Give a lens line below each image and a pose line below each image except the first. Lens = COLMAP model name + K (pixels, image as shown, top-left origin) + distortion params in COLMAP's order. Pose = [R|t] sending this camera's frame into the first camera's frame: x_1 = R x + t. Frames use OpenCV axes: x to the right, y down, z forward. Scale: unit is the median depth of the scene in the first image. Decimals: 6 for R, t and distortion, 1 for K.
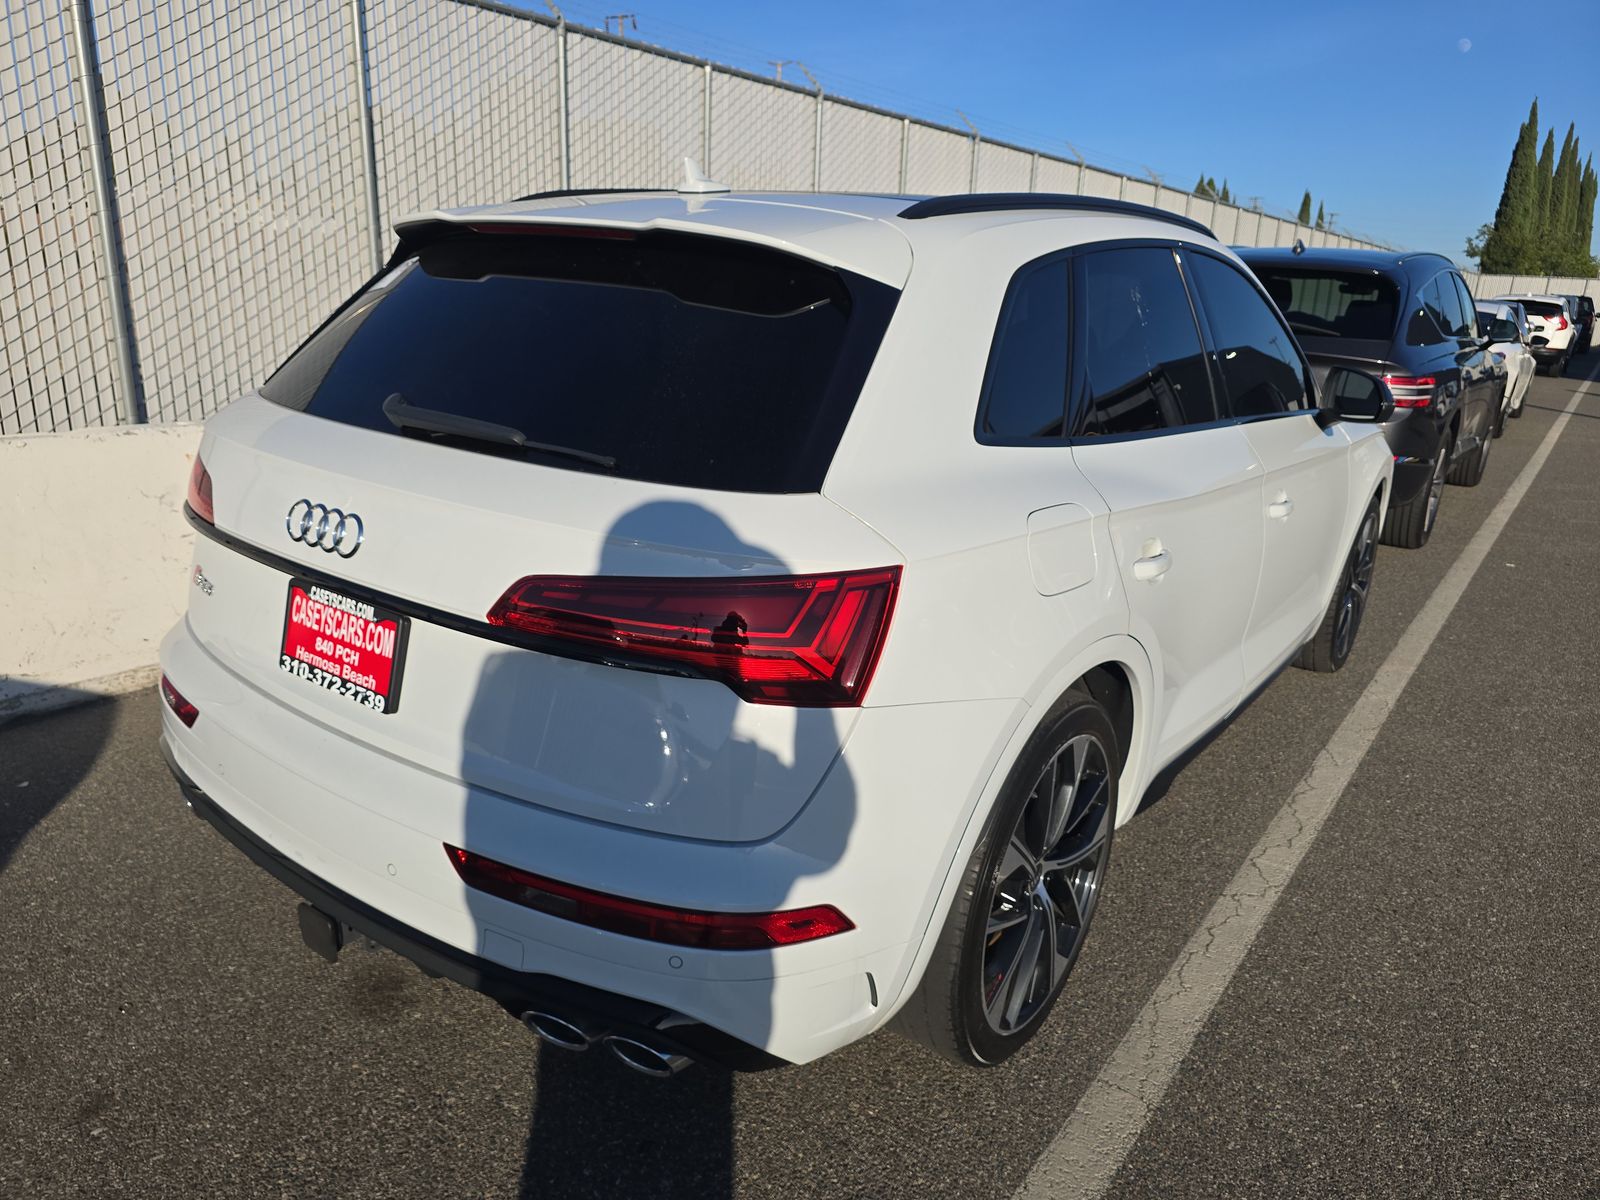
lens RADIAL K [[1091.4, 0, 804.1], [0, 1091.4, 600.6], [0, 0, 1]] dist [0.040359, -0.035374]
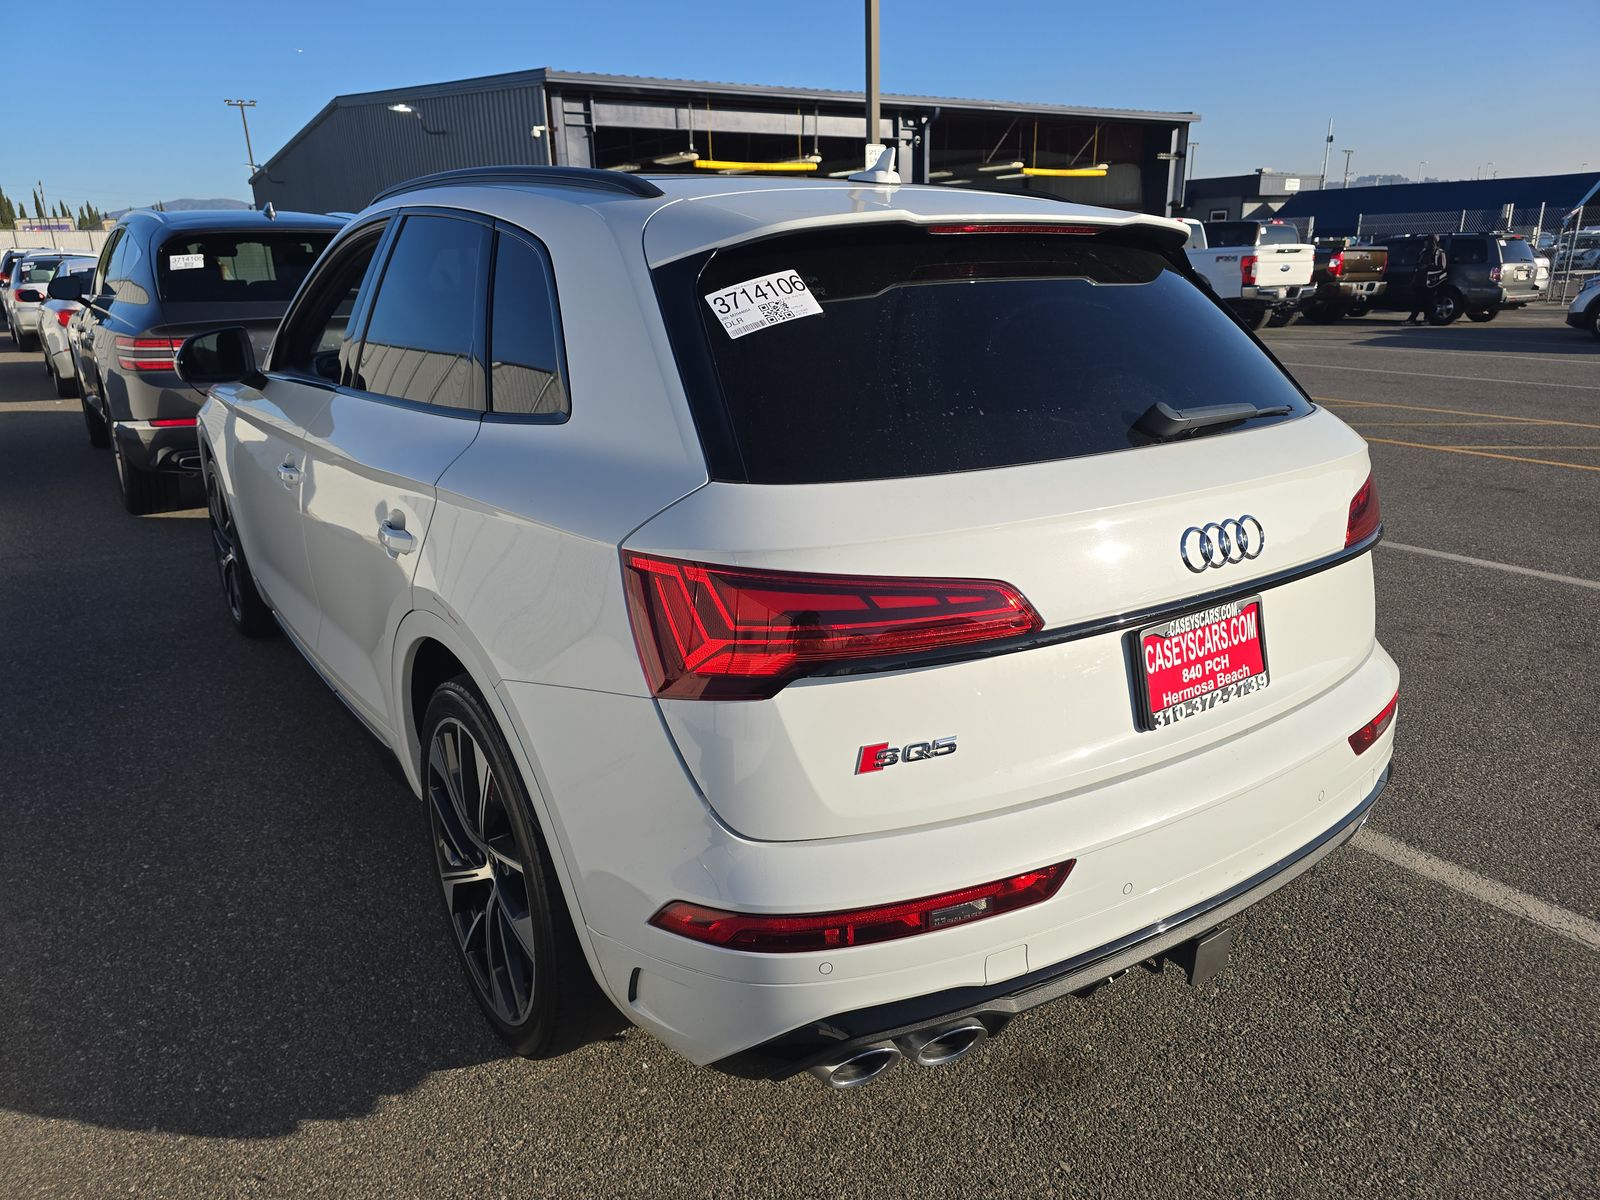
lens RADIAL K [[1091.4, 0, 804.1], [0, 1091.4, 600.6], [0, 0, 1]] dist [0.040359, -0.035374]
pose [[0.321342, -0.338313, 0.884468, -1.386555], [0.301317, 0.921990, 0.243192, -0.356347], [-0.897746, 0.188358, 0.398214, 0.918975]]
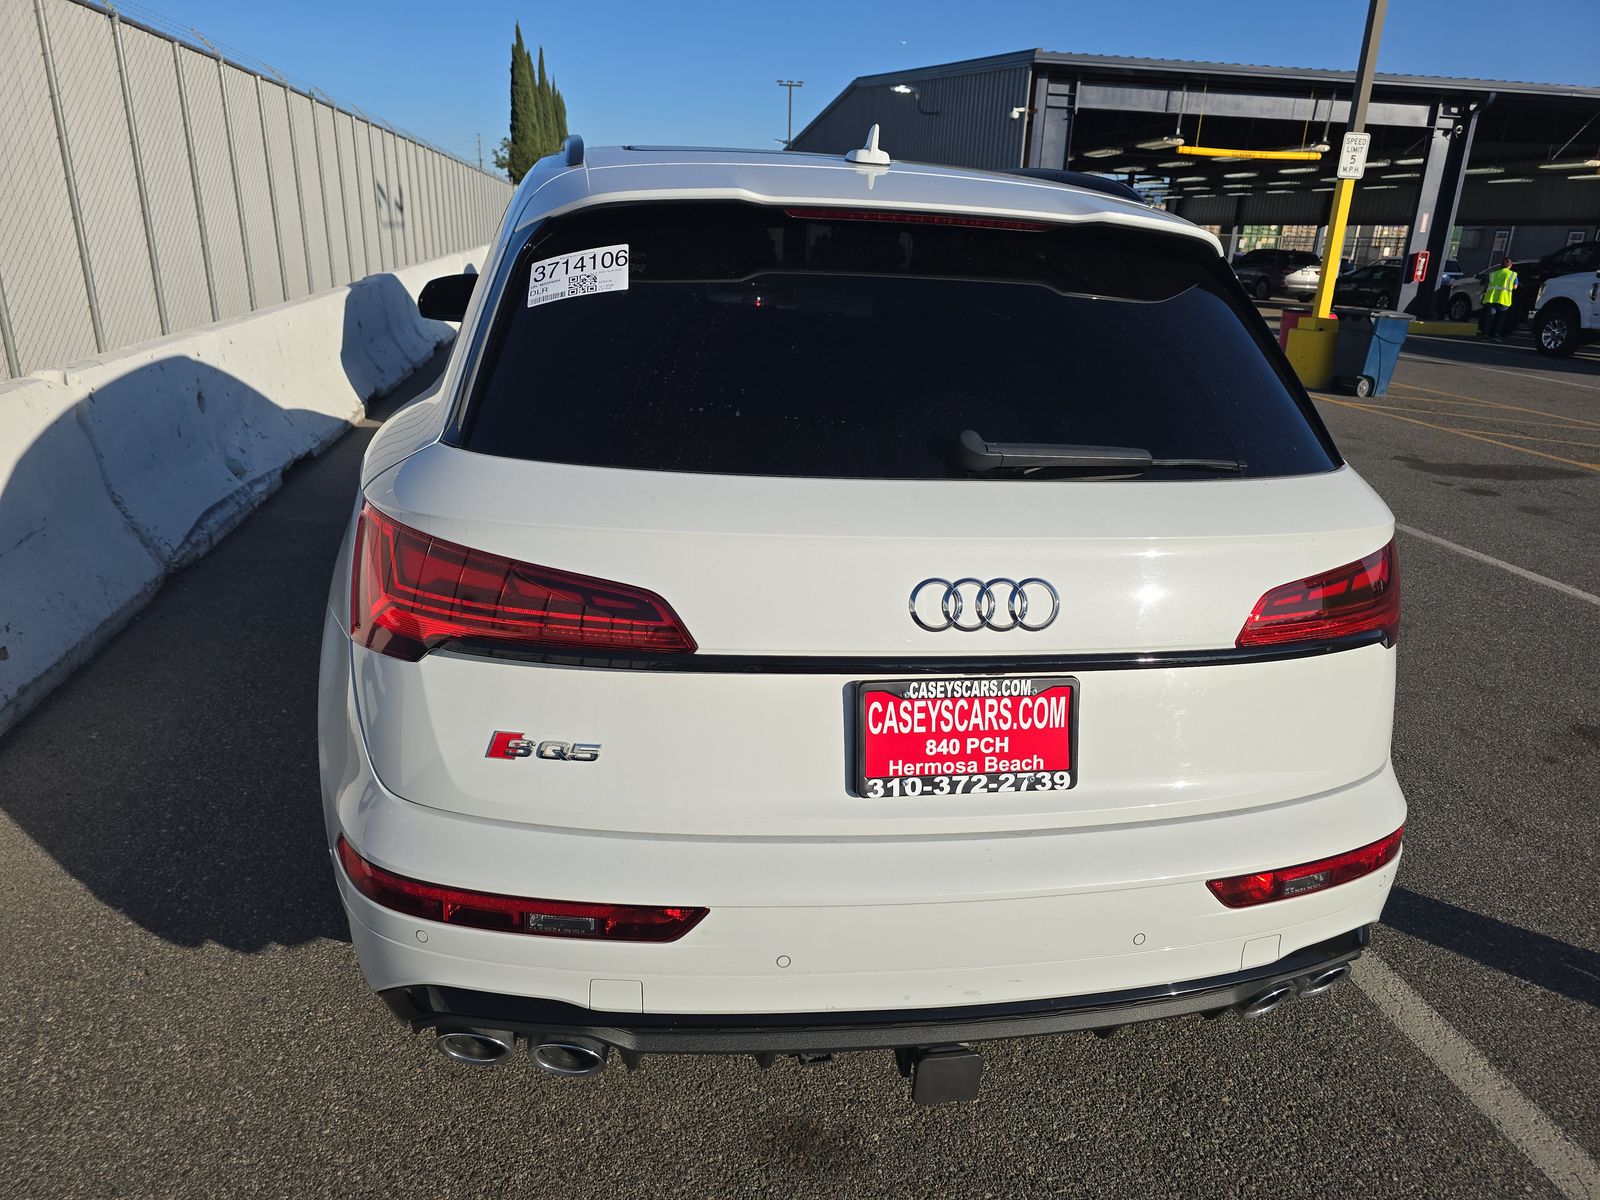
lens RADIAL K [[1091.4, 0, 804.1], [0, 1091.4, 600.6], [0, 0, 1]] dist [0.040359, -0.035374]
pose [[0.693726, -0.248157, 0.676138, -1.045327], [0.194777, 0.968428, 0.155589, -0.214700], [-0.693402, 0.023760, 0.720159, 0.483226]]
